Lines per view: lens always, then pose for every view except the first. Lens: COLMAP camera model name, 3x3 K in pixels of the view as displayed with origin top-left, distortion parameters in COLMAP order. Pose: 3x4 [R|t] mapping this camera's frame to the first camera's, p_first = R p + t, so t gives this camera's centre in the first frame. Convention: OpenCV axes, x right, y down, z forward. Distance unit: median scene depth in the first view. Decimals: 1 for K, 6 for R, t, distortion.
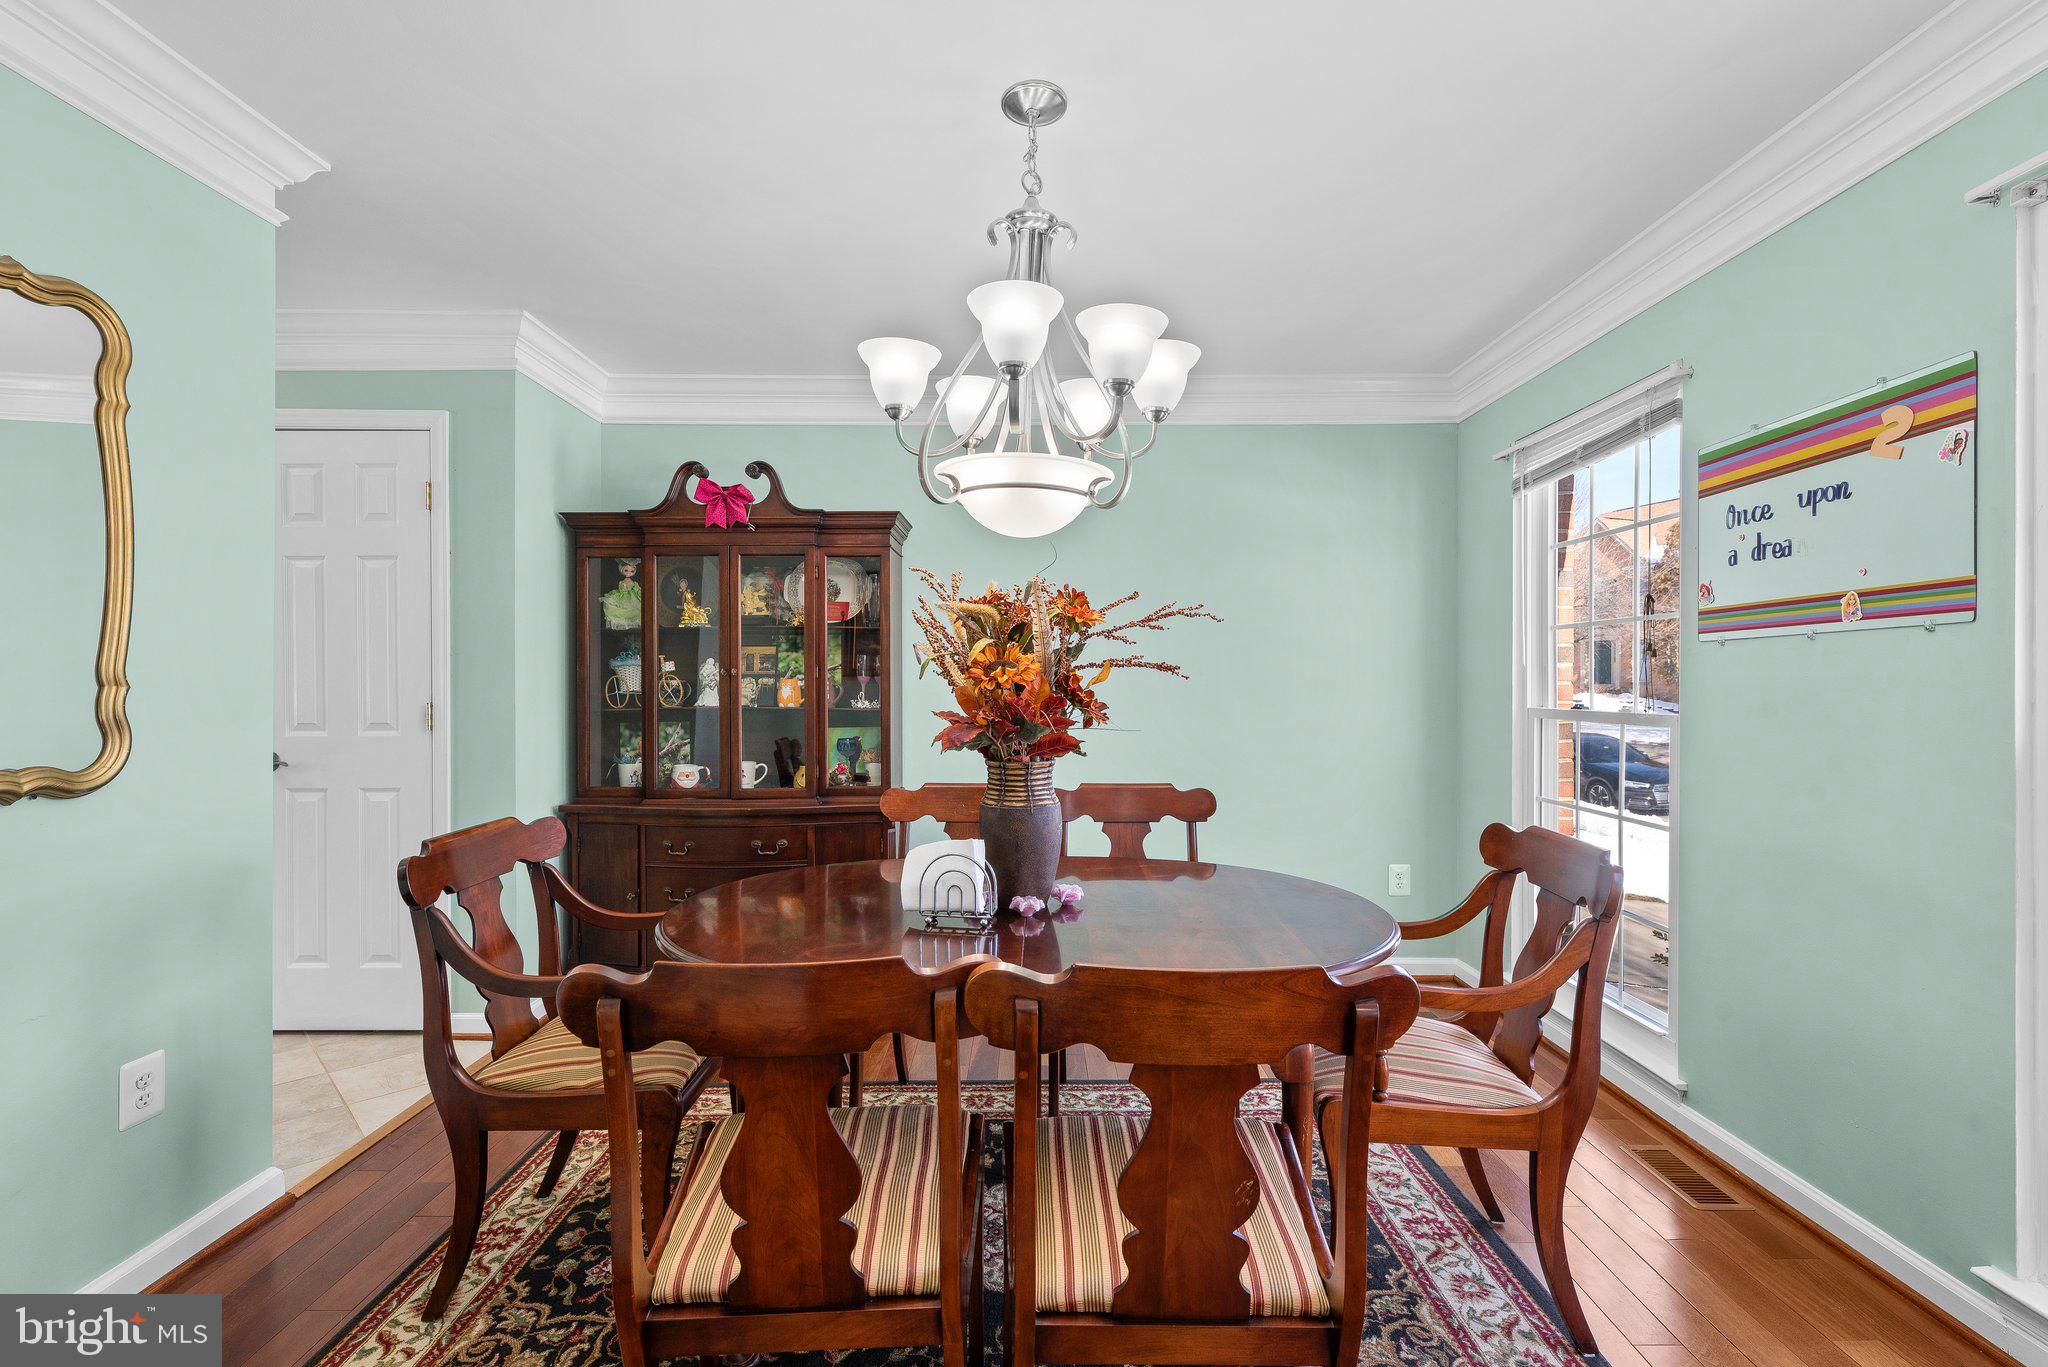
lens RADIAL K [[912.3, 0, 1029.7], [0, 912.3, 682.6], [0, 0, 1]] dist [0.002265, 0.000543]
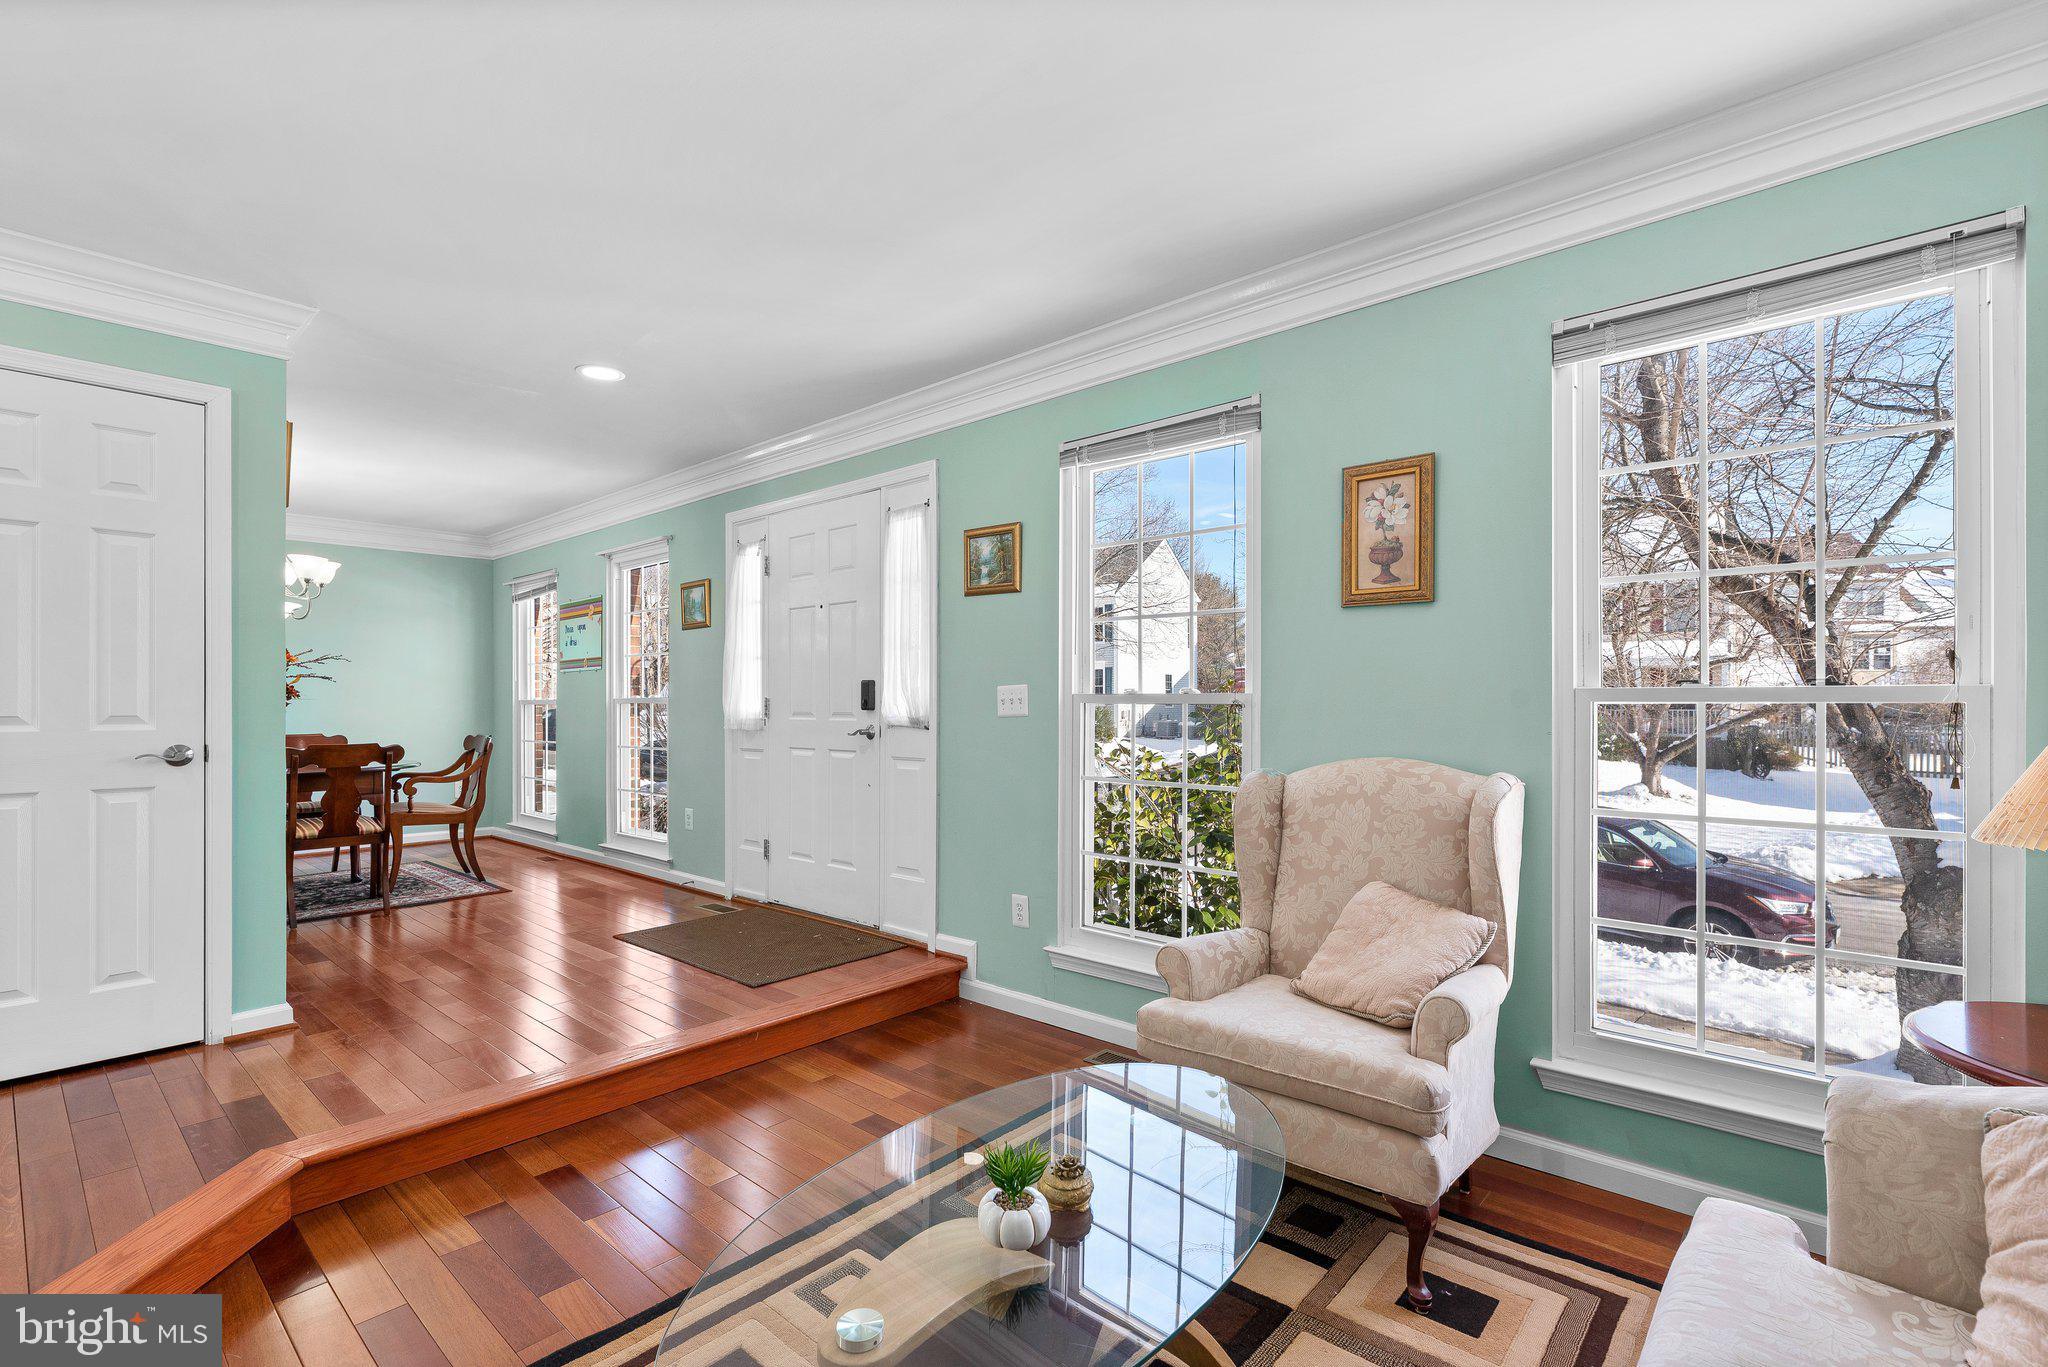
lens RADIAL K [[922.5, 0, 1031.4], [0, 922.5, 698.0], [0, 0, 1]] dist [0.000148, -0.000029]
pose [[0.664794, 0.000203, 0.747027, -0.306252], [0.005378, 0.999973, -0.005057, 0.041648], [-0.747007, 0.007380, 0.664775, -1.446786]]
